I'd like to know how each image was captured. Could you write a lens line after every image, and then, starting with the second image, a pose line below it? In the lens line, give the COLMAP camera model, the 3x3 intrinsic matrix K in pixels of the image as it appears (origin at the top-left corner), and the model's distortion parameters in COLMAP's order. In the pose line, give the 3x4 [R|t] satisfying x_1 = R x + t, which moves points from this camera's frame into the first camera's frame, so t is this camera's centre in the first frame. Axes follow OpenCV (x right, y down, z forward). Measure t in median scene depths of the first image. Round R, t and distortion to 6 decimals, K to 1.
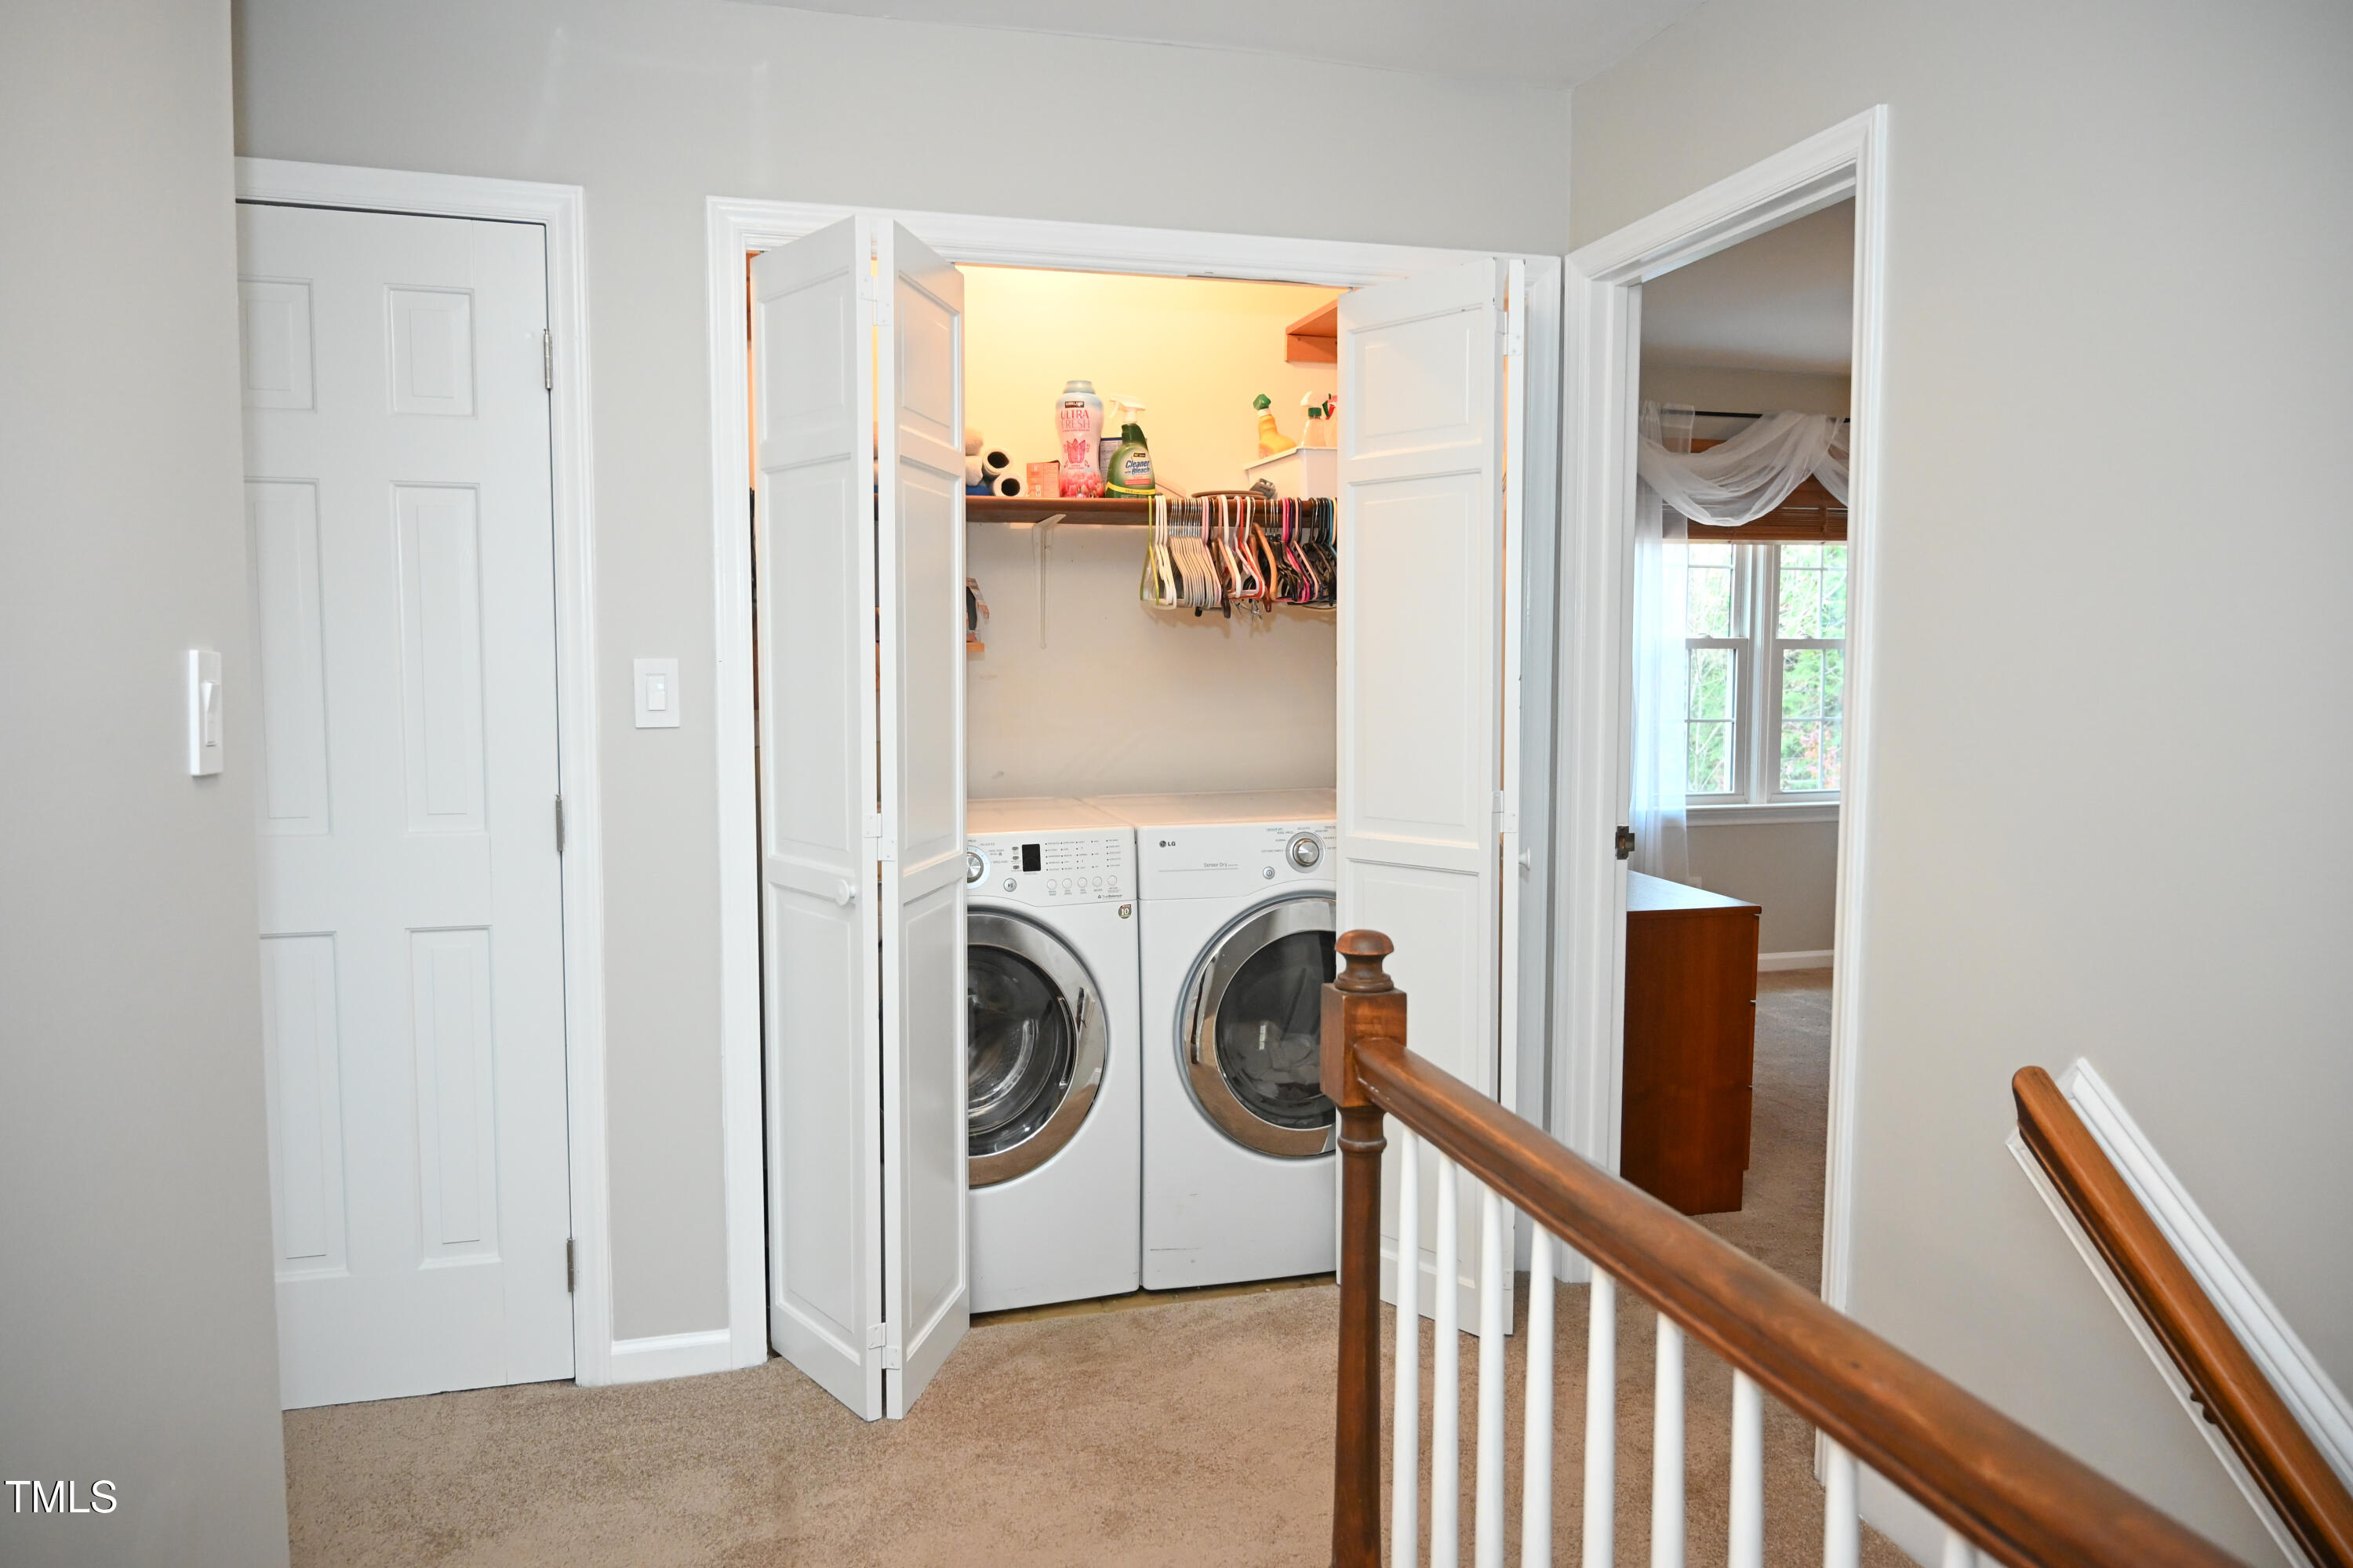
lens RADIAL K [[1573.2, 0, 1176.5], [0, 1573.2, 784.0], [0, 0, 1]] dist [-0.019201, 0.000693]
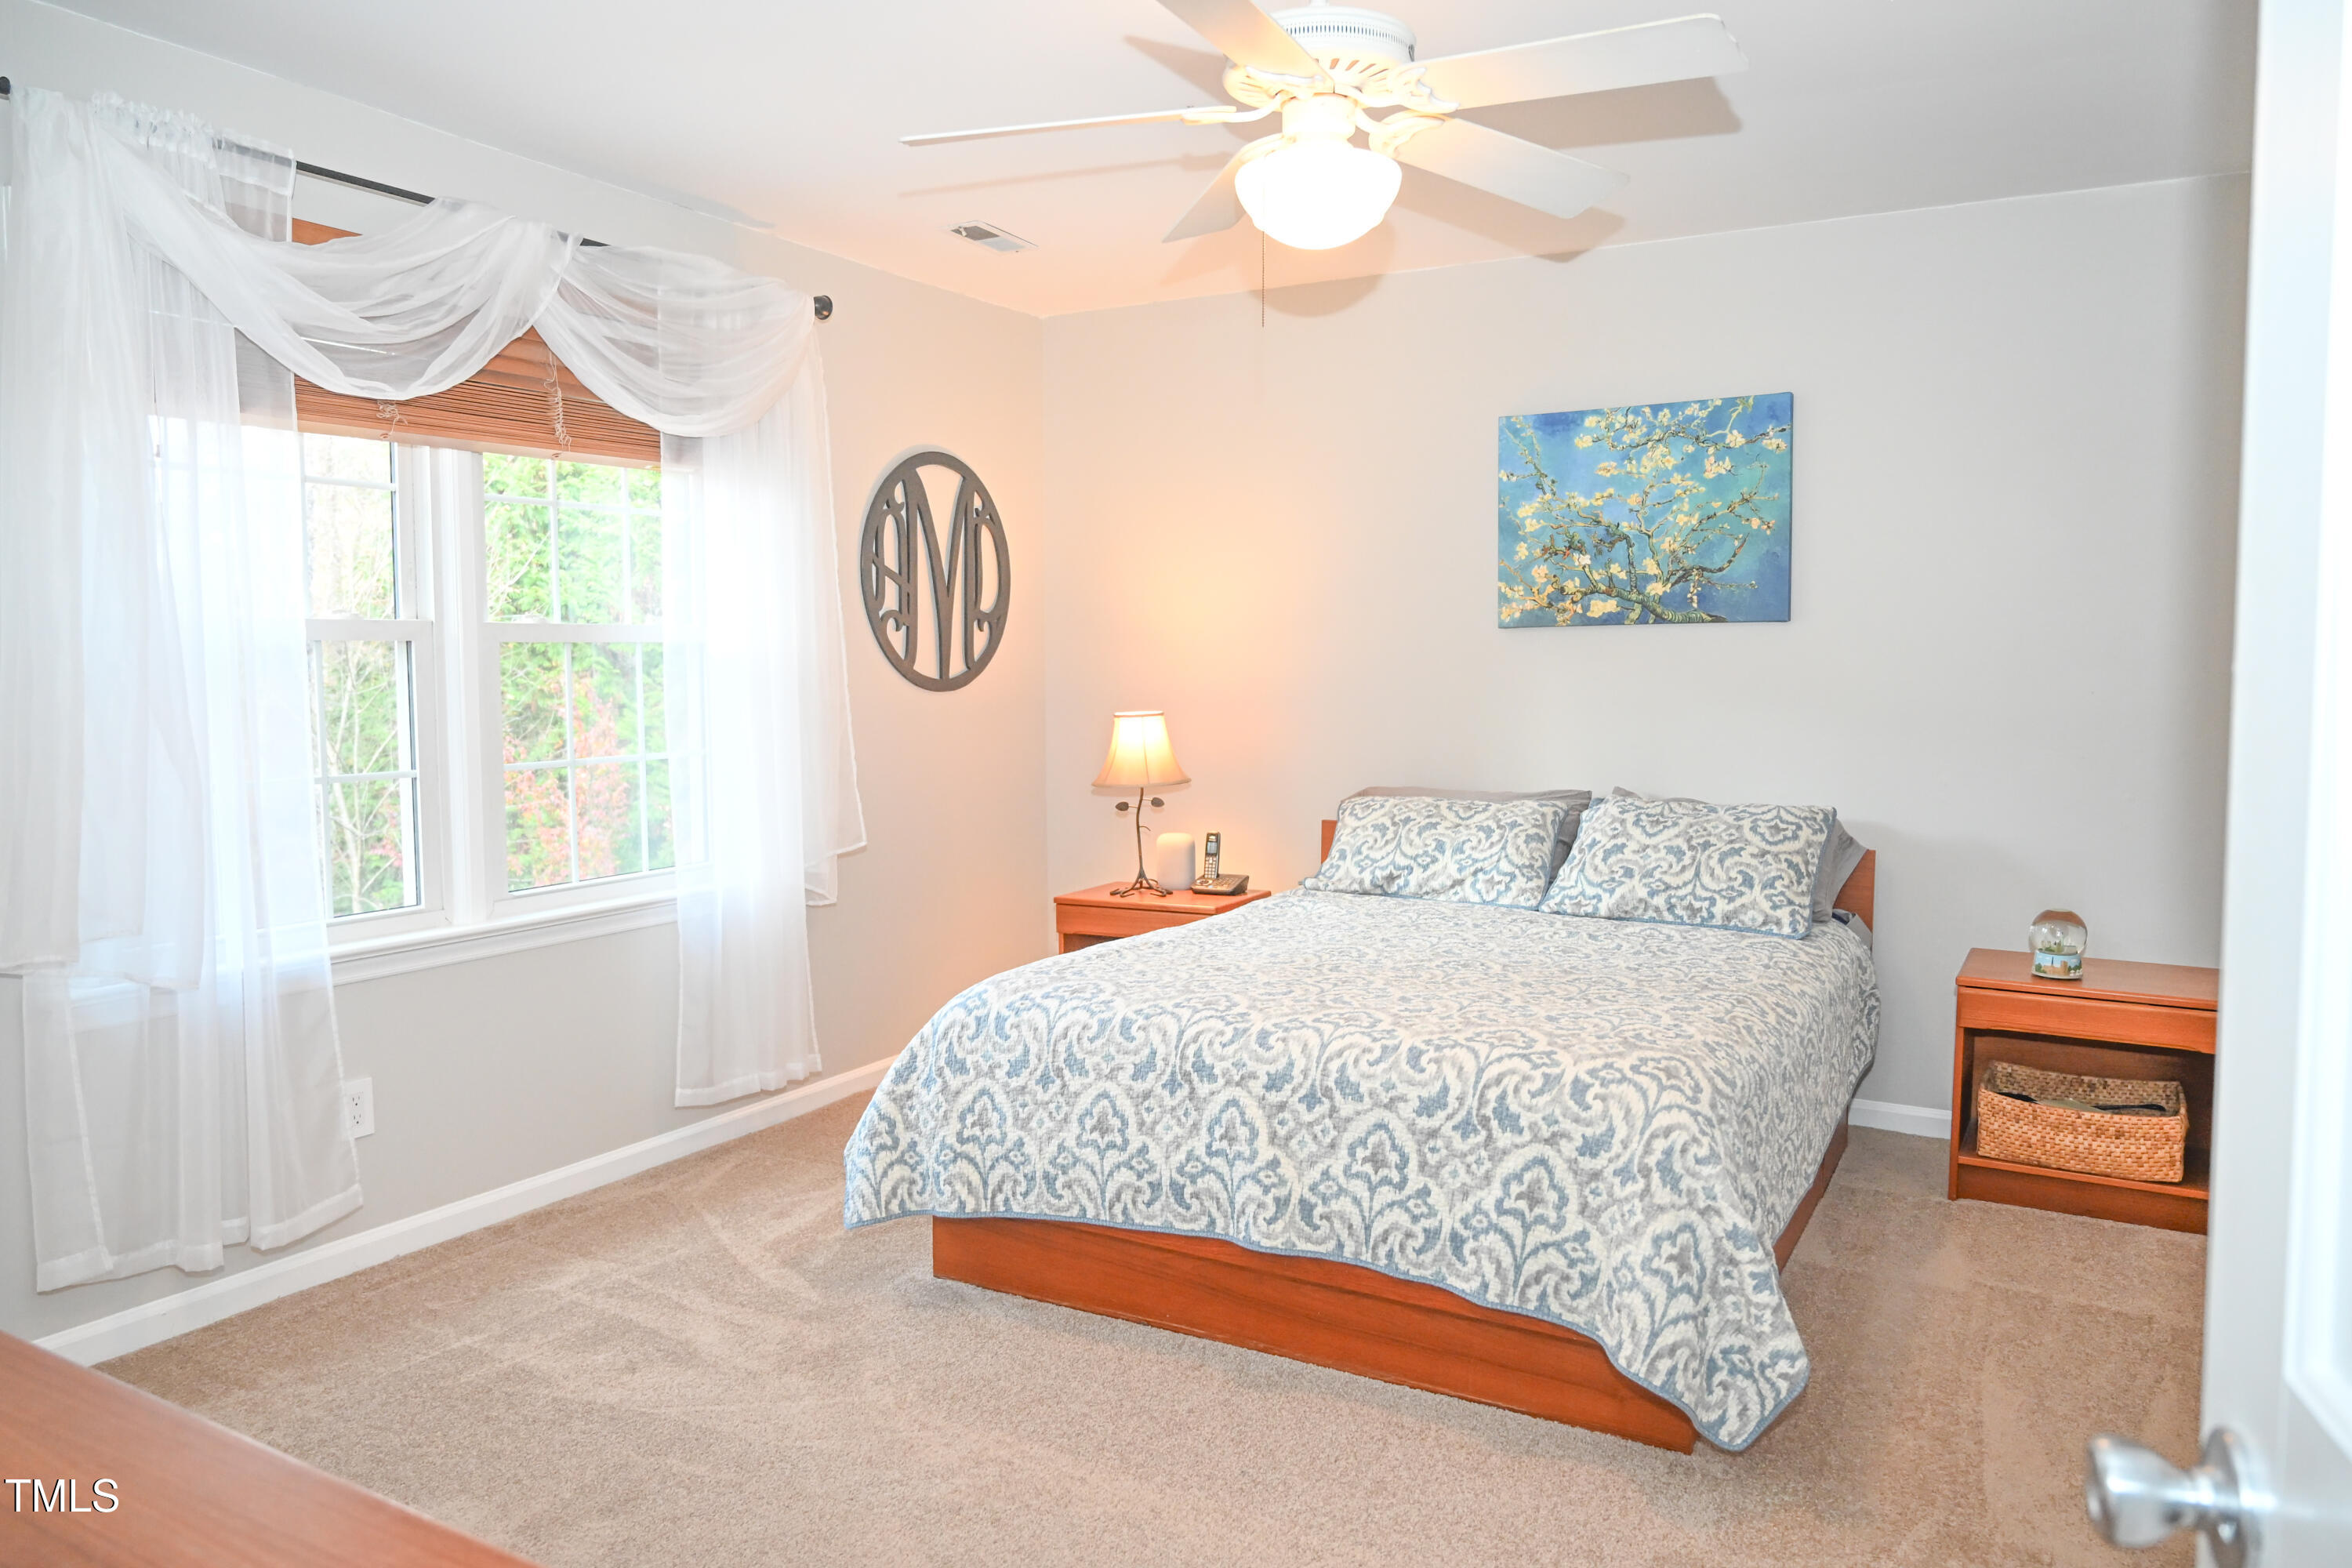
lens RADIAL K [[1572.5, 0, 1176.0], [0, 1572.5, 784.0], [0, 0, 1]] dist [-0.019201, 0.000693]
pose [[0.695320, -0.056317, 0.716491, 0.157581], [0.057164, 0.998100, 0.022977, -0.035401], [-0.716424, 0.024981, 0.697218, 0.454788]]
